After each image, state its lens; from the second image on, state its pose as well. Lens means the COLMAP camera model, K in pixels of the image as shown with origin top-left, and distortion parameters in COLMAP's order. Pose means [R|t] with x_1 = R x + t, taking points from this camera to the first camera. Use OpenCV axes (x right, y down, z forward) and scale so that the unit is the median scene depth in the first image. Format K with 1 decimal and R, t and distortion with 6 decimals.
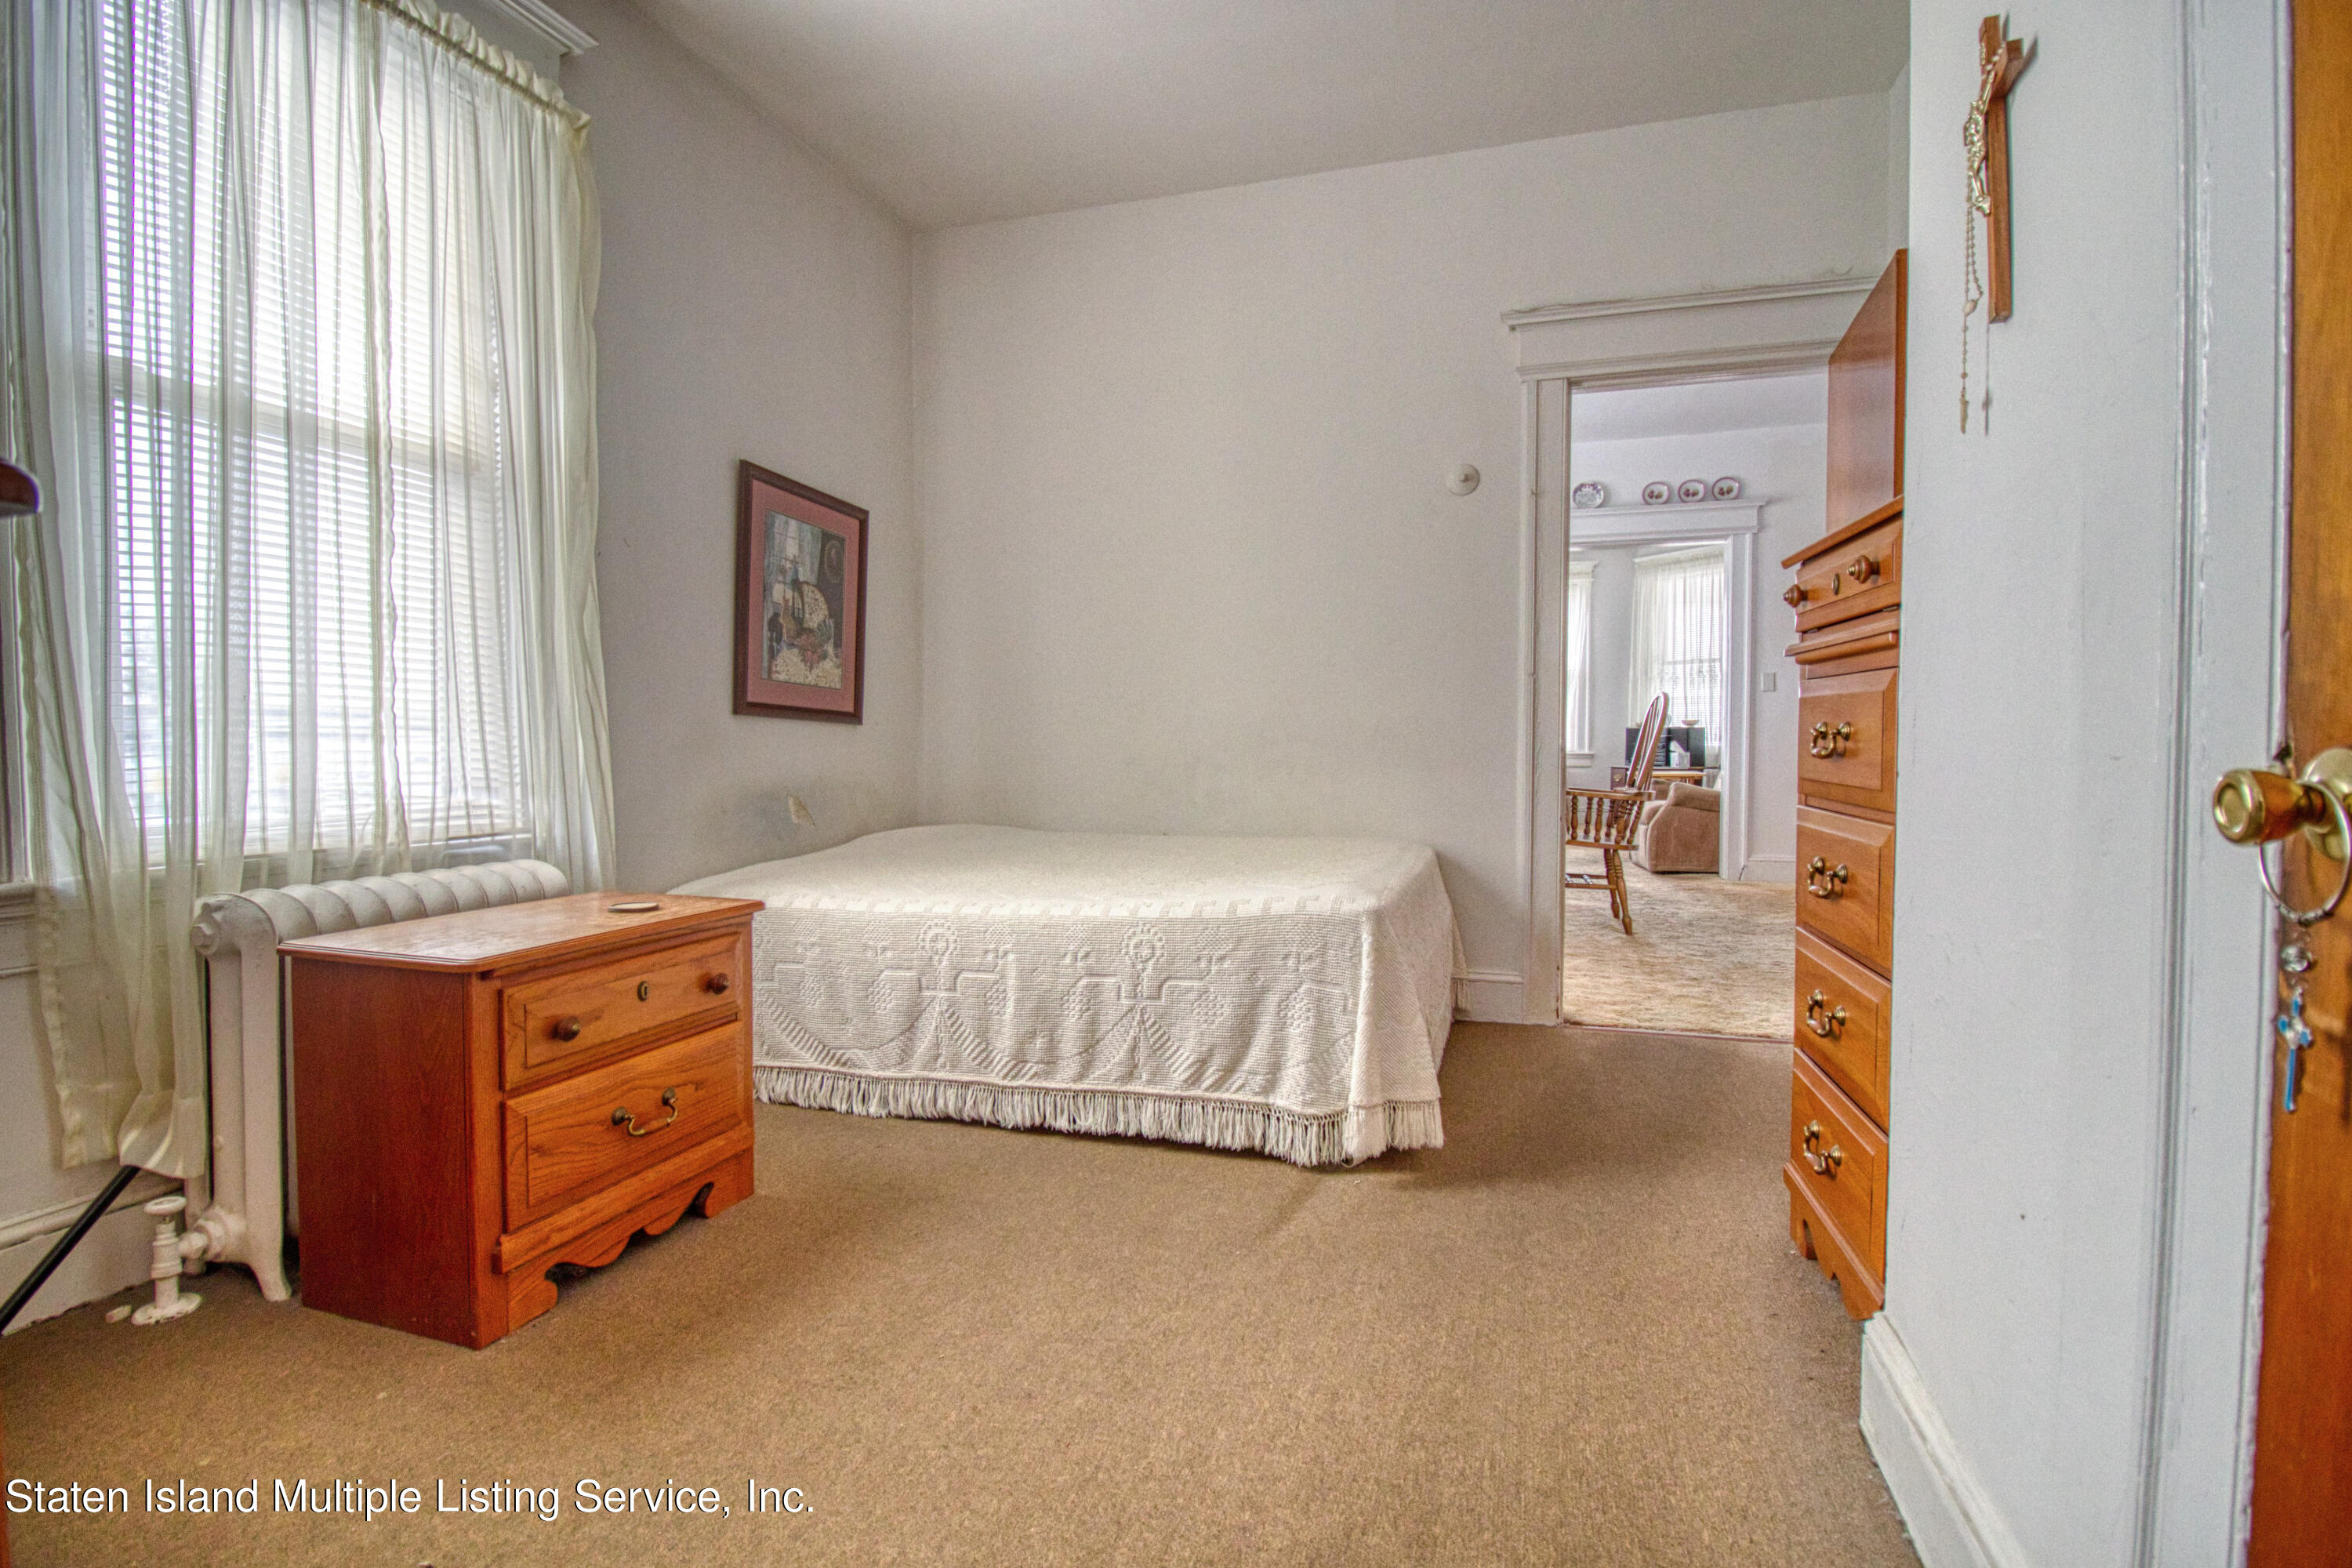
lens RADIAL K [[1107.7, 0, 1186.0], [0, 1107.7, 777.0], [0, 0, 1]] dist [-0.002432, -0.011069]
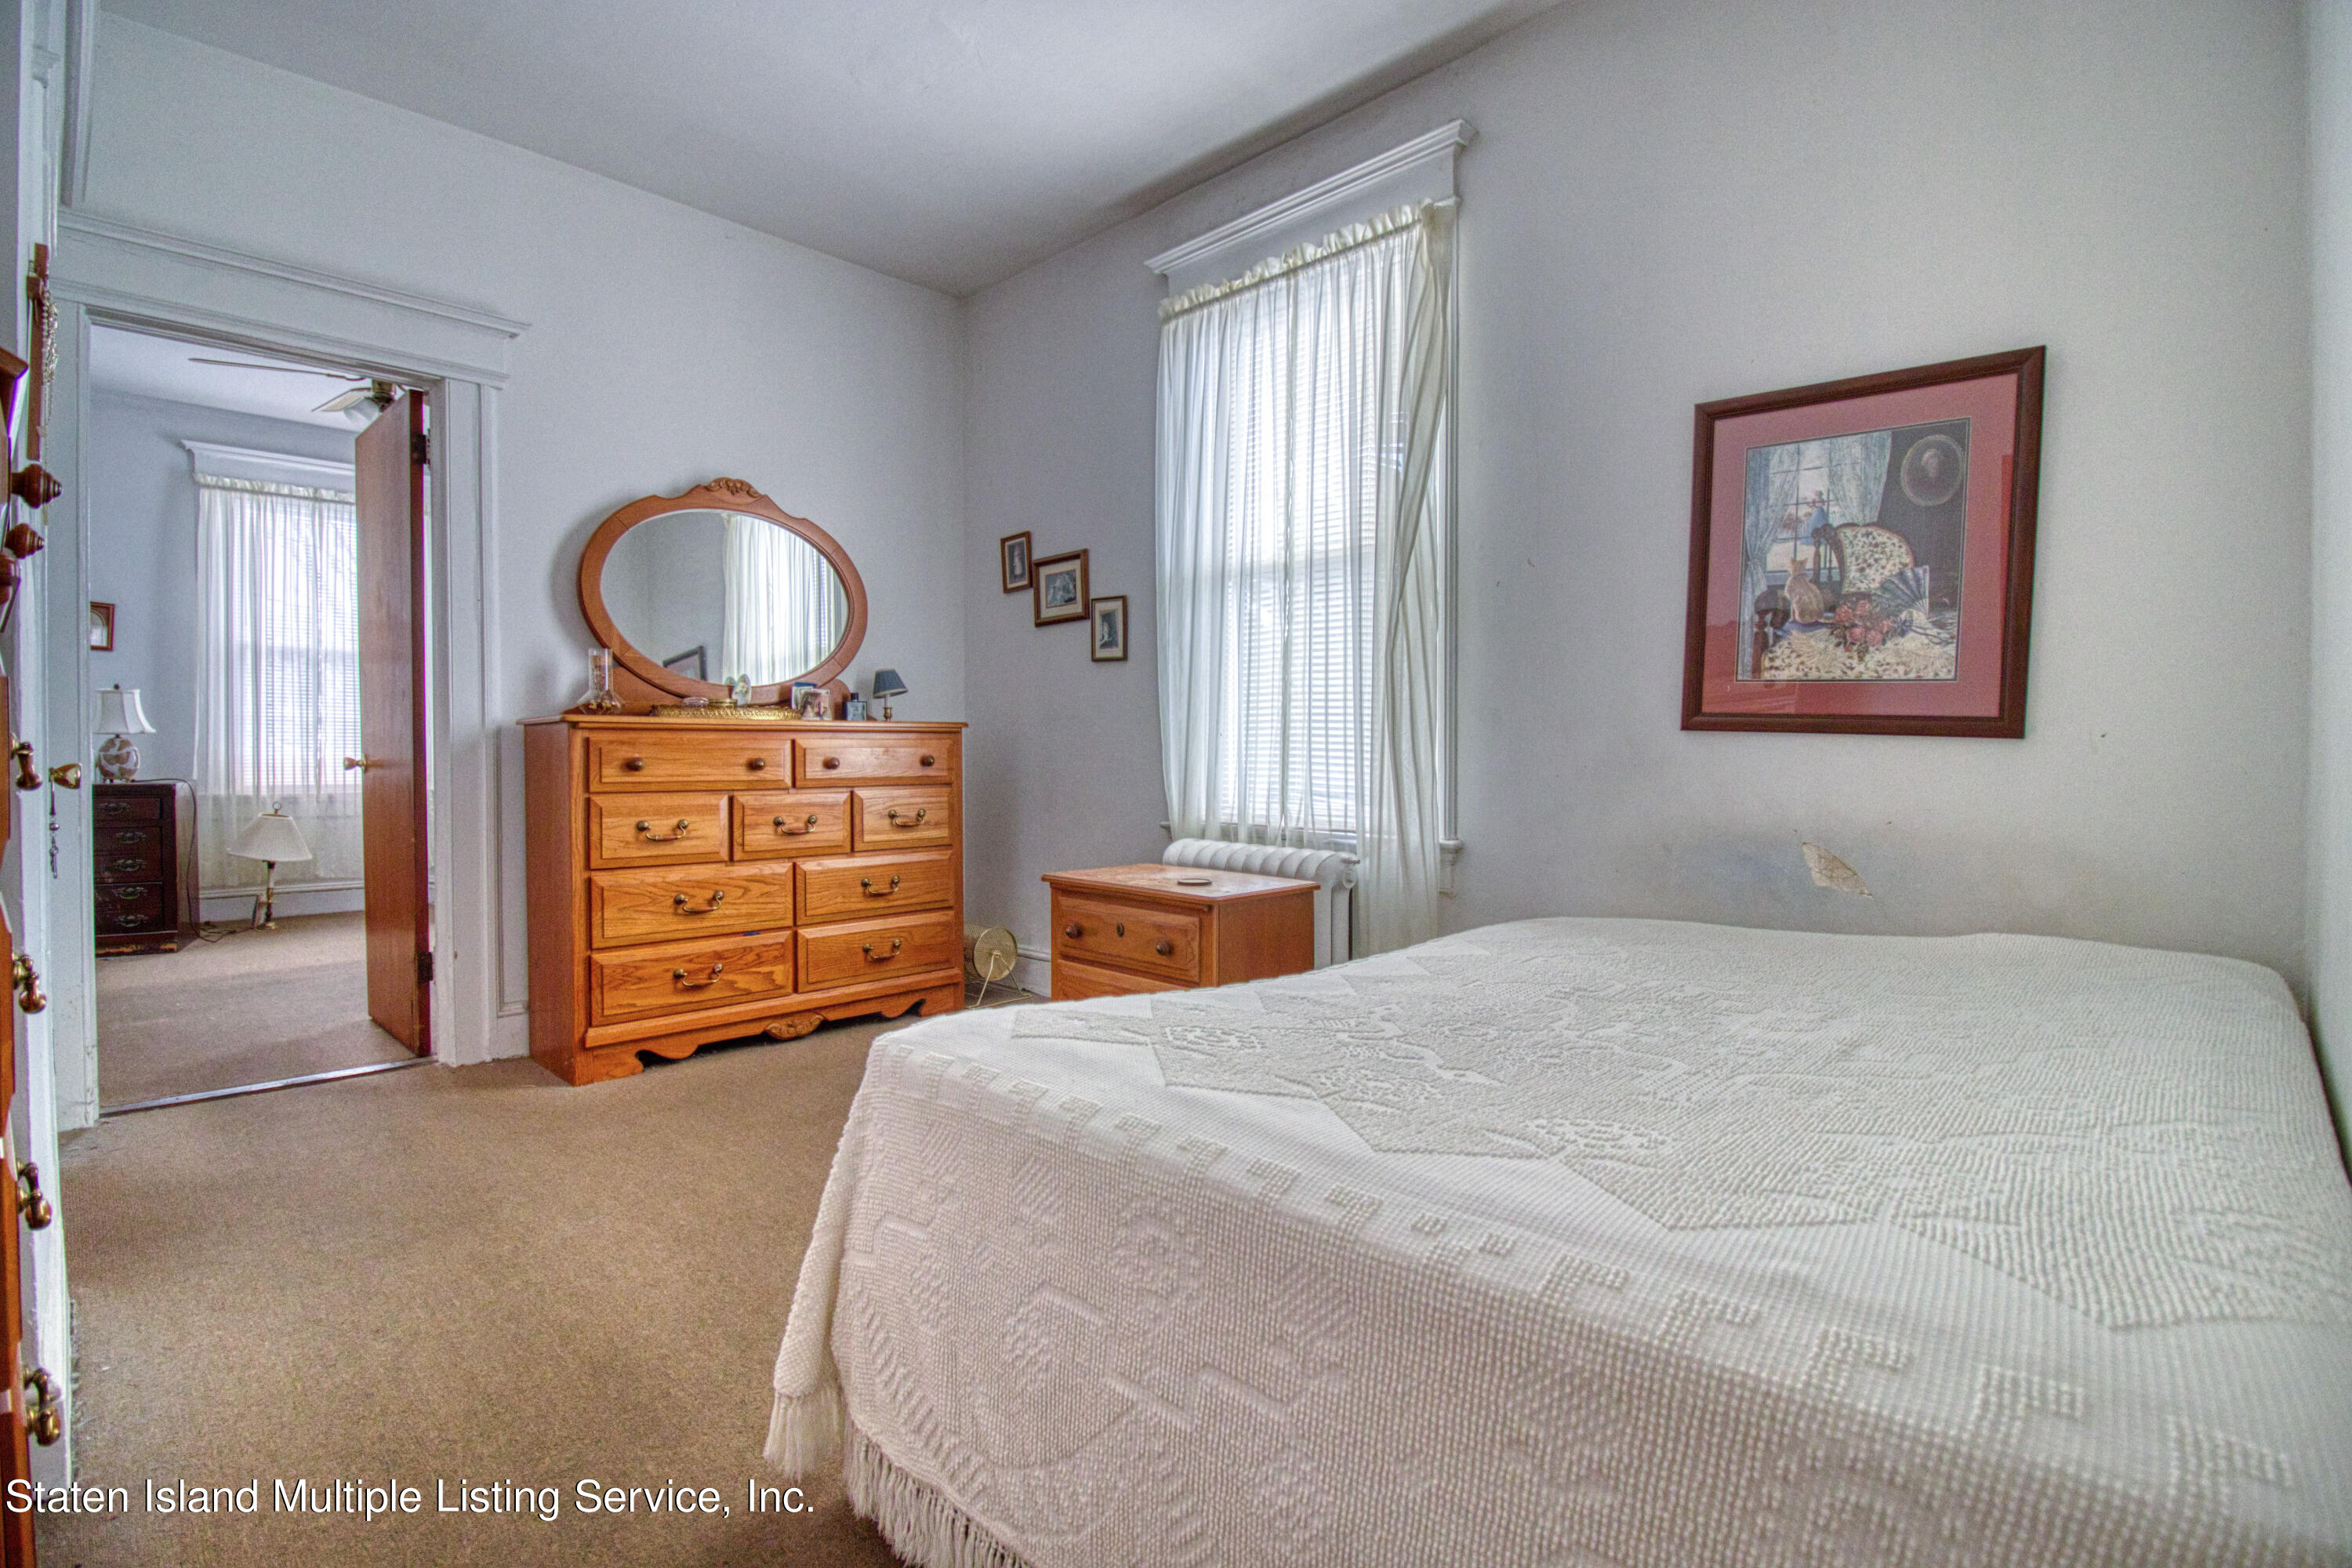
lens RADIAL K [[1107.7, 0, 1187.7], [0, 1107.7, 770.3], [0, 0, 1]] dist [-0.002432, -0.011069]
pose [[-0.457270, 0.008222, -0.889290, 0.430698], [-0.037829, 0.998872, 0.028687, -0.034736], [0.888523, 0.046759, -0.456443, 0.977427]]
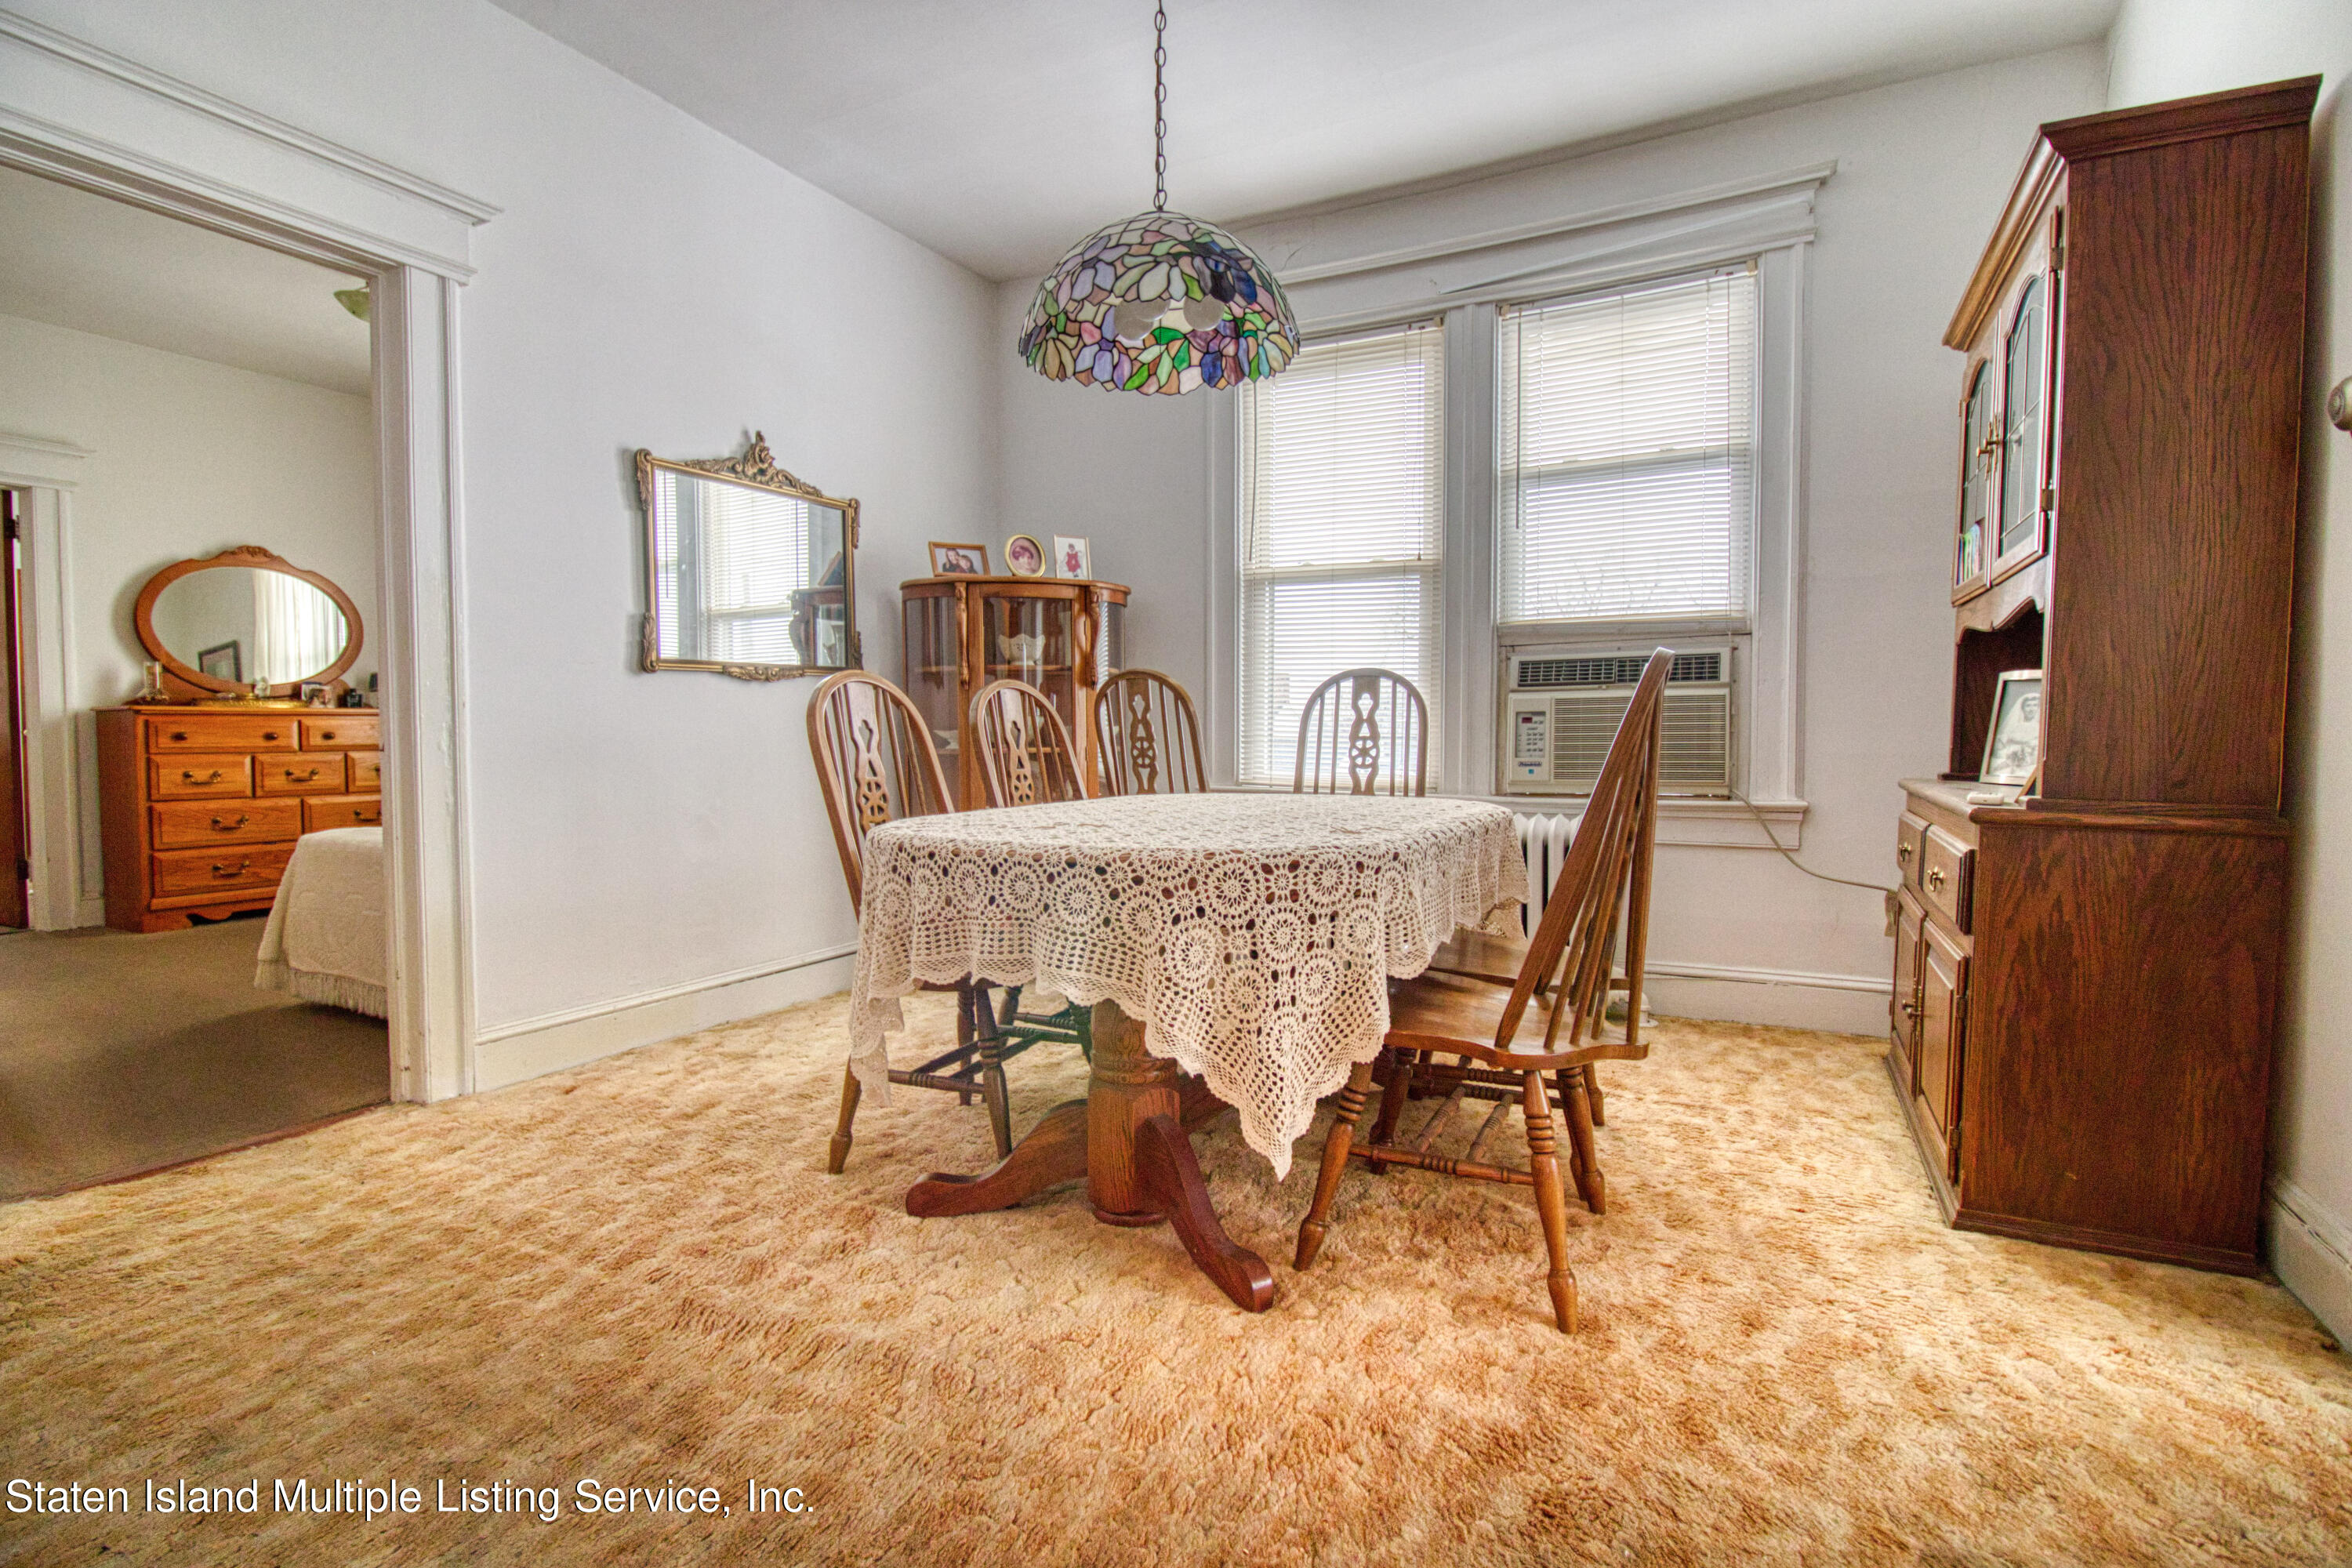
lens RADIAL K [[1107.7, 0, 1185.5], [0, 1107.7, 778.3], [0, 0, 1]] dist [-0.002432, -0.011069]
pose [[-0.183595, 0.036654, -0.982318, 0.786238], [-0.043242, 0.998036, 0.045323, -0.052390], [0.982050, 0.050798, -0.181649, 1.436143]]
